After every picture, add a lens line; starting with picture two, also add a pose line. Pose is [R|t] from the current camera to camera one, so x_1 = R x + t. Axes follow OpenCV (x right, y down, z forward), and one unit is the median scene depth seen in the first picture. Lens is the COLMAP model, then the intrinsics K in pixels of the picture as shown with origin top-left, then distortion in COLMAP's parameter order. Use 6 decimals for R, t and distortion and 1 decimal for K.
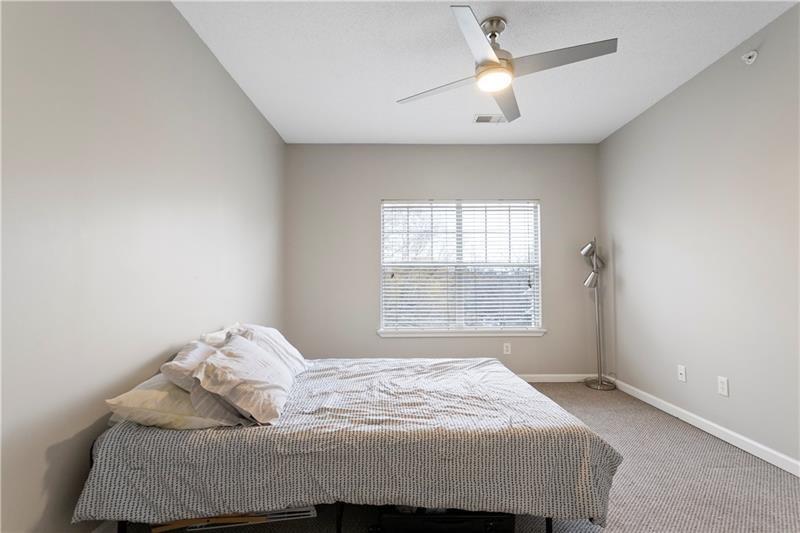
lens RADIAL K [[383.4, 0, 401.7], [0, 383.4, 271.4], [0, 0, 1]] dist [0.014055, -0.000224]
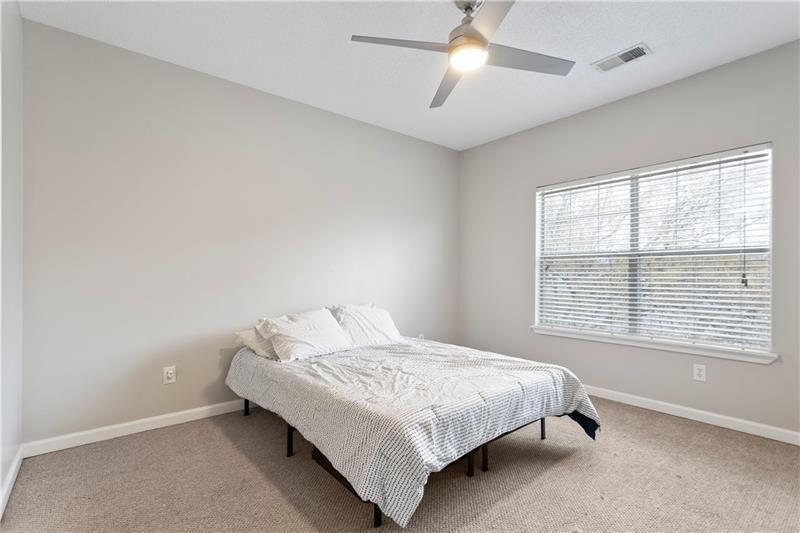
lens RADIAL K [[383.4, 0, 401.7], [0, 383.4, 271.4], [0, 0, 1]] dist [0.014055, -0.000224]
pose [[0.619543, -0.002132, -0.784960, 0.489602], [0.019309, 0.999735, 0.012525, 0.000428], [0.784725, -0.022917, 0.619420, 0.153401]]
